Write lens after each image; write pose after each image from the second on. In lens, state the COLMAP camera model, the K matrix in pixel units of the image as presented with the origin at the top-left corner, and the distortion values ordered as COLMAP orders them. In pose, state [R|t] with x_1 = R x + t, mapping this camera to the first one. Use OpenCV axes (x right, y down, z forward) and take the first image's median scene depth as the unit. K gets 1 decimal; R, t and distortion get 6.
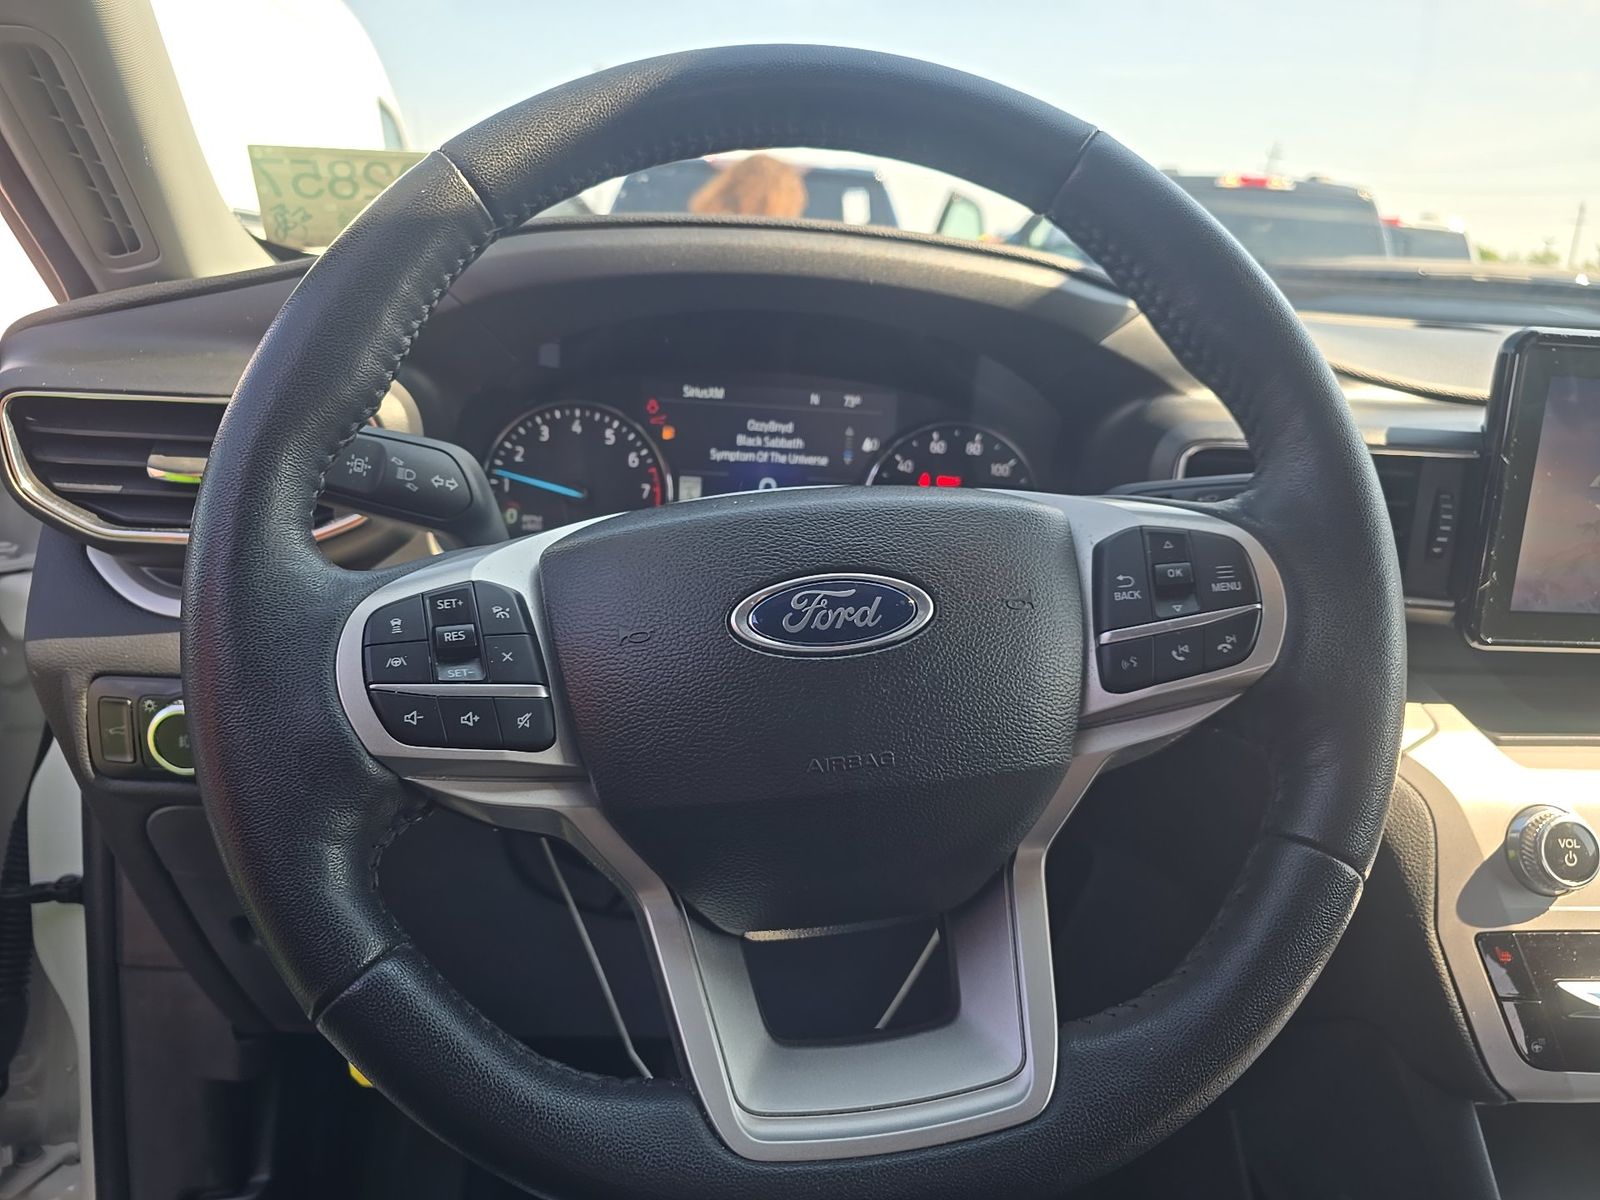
lens RADIAL K [[1103.4, 0, 768.9], [0, 1103.4, 545.5], [0, 0, 1]] dist [-0.004475, -0.006829]
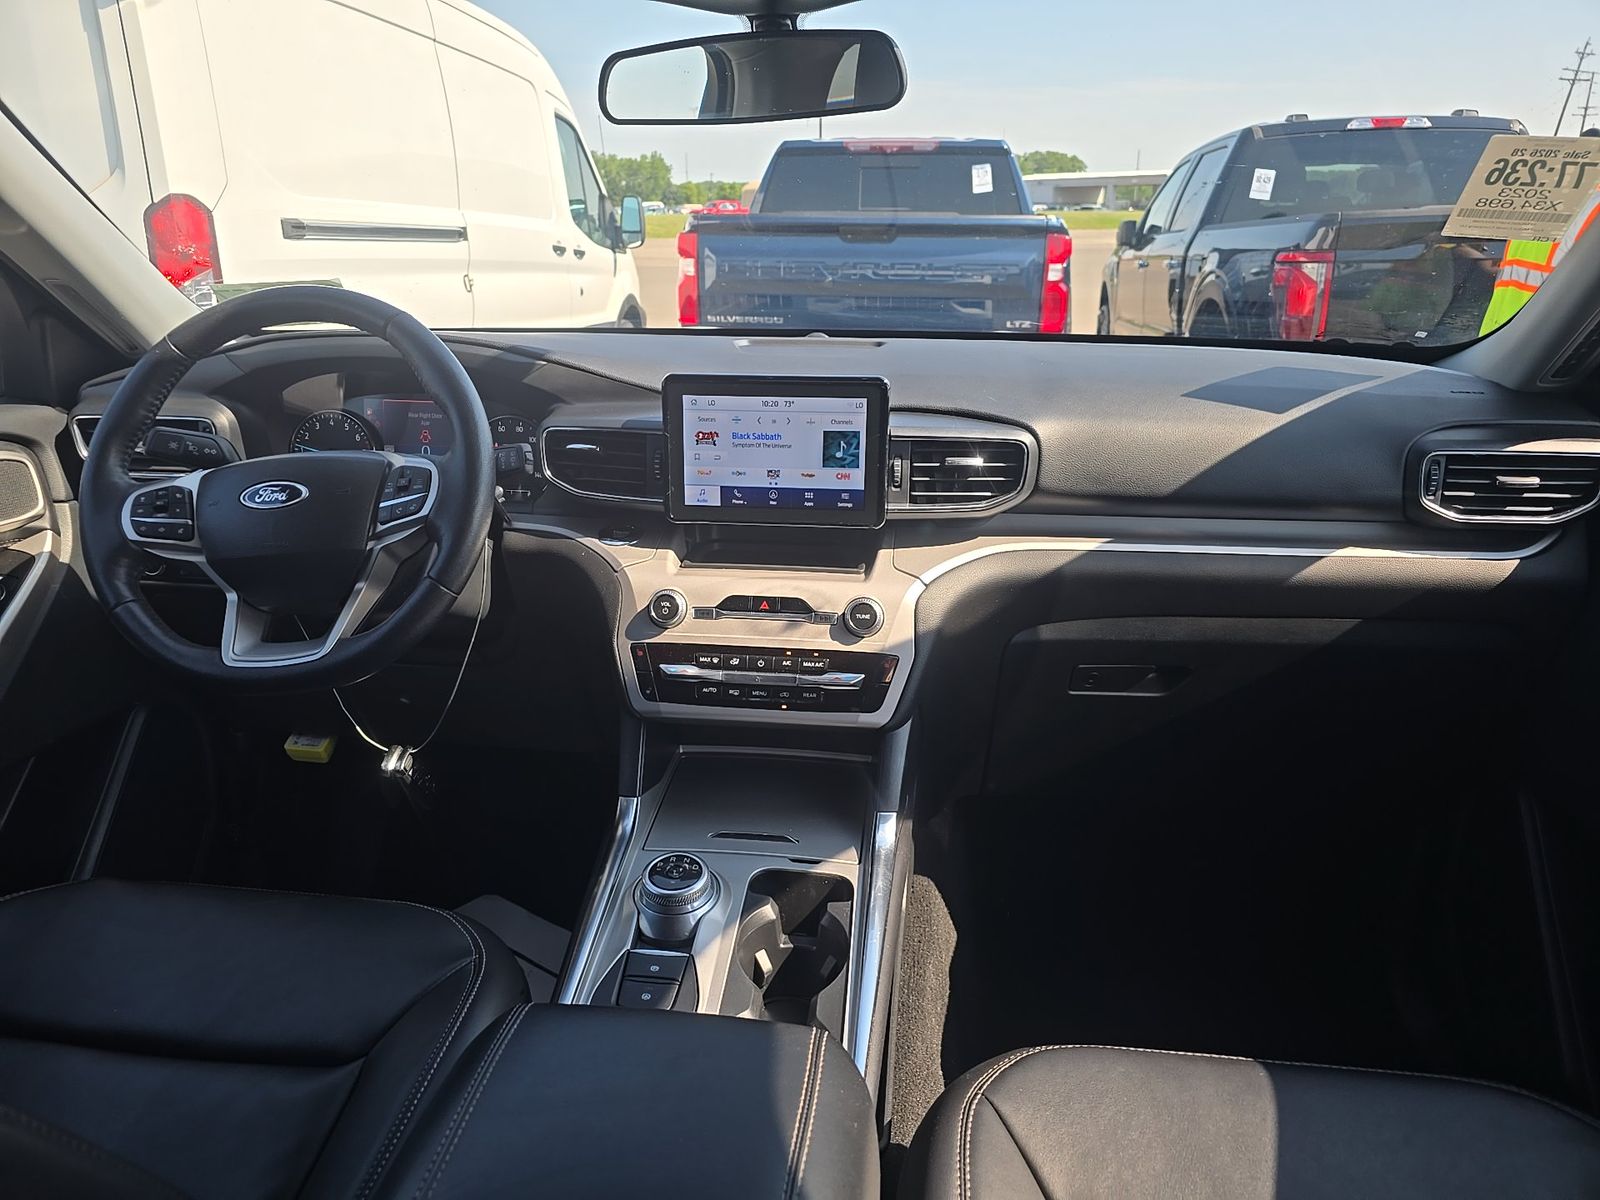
lens RADIAL K [[1055.6, 0, 784.2], [0, 1055.6, 589.8], [0, 0, 1]] dist [0.051735, -0.035134]
pose [[0.977163, 0.013012, -0.212094, 1.121815], [0.005217, 0.996353, 0.085165, 0.043361], [0.212429, -0.084327, 0.973531, -0.843534]]
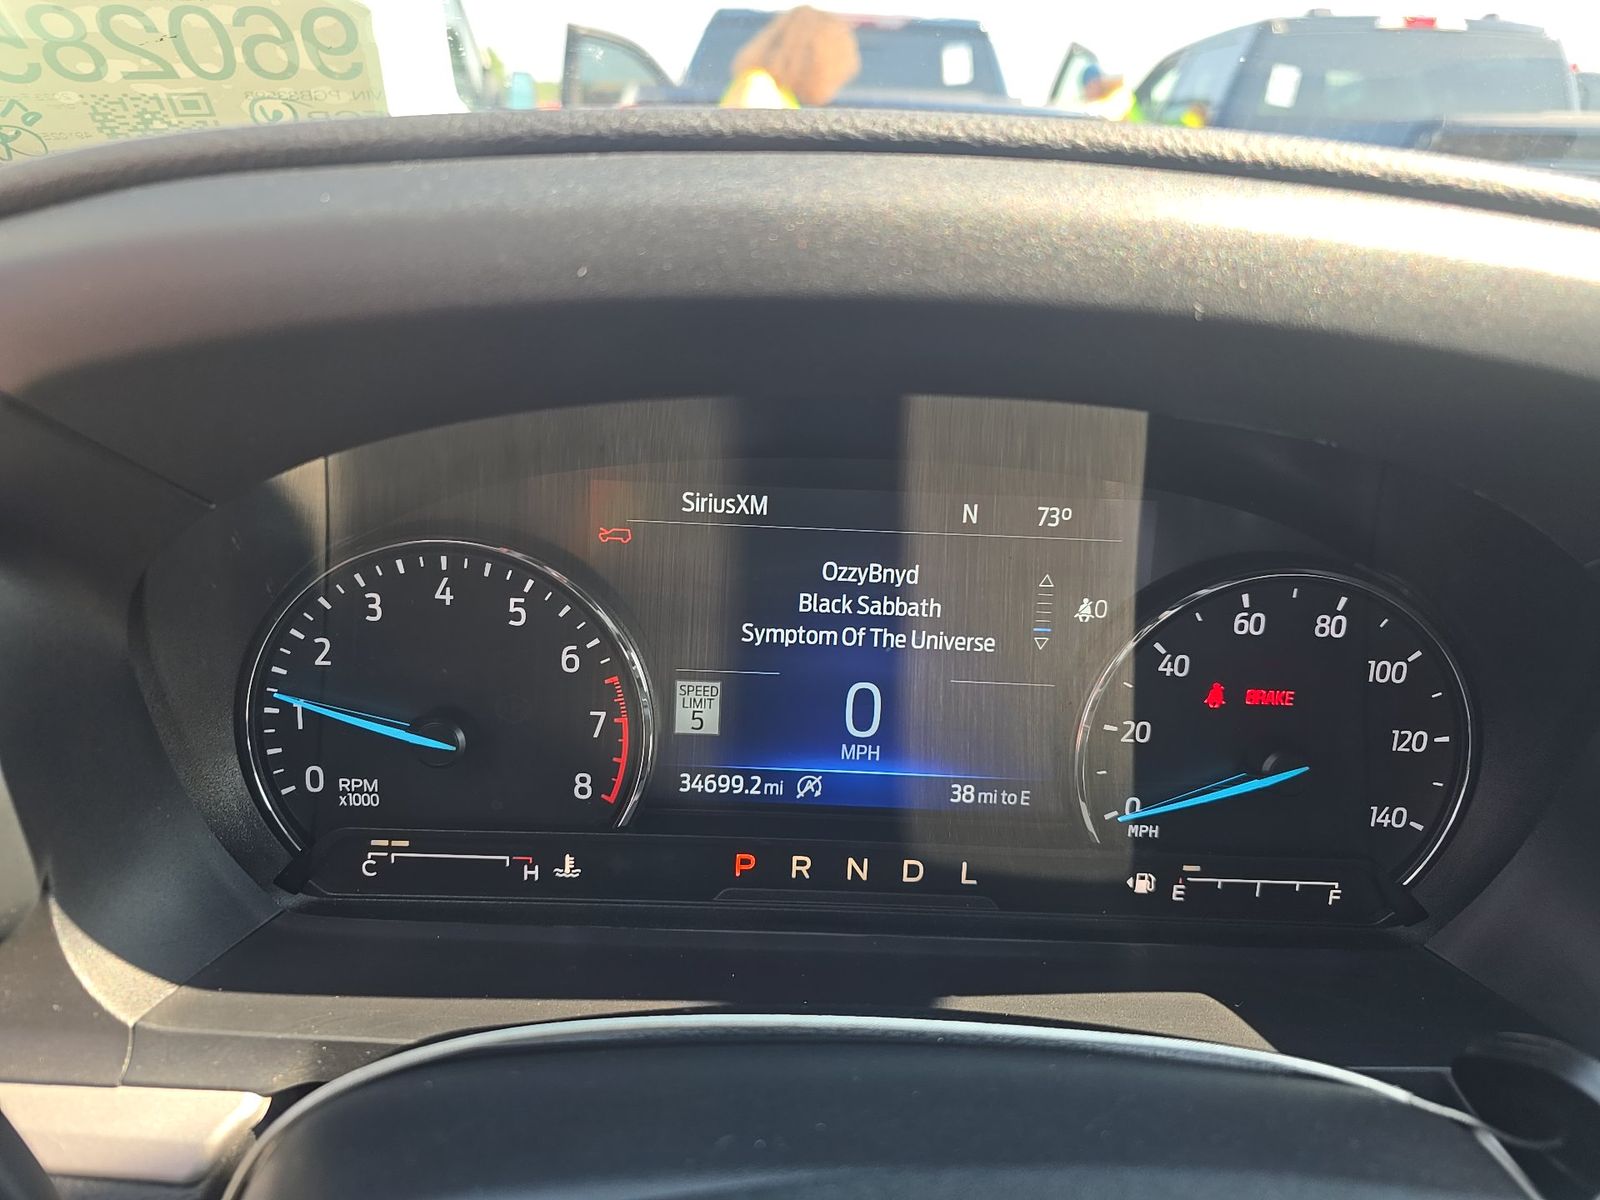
lens RADIAL K [[1103.4, 0, 768.9], [0, 1103.4, 545.5], [0, 0, 1]] dist [-0.004475, -0.006829]
pose [[0.996864, 0.004376, -0.079018, -0.005073], [0.004420, 0.993833, 0.110798, -0.176816], [0.079016, -0.110800, 0.990697, 0.564918]]
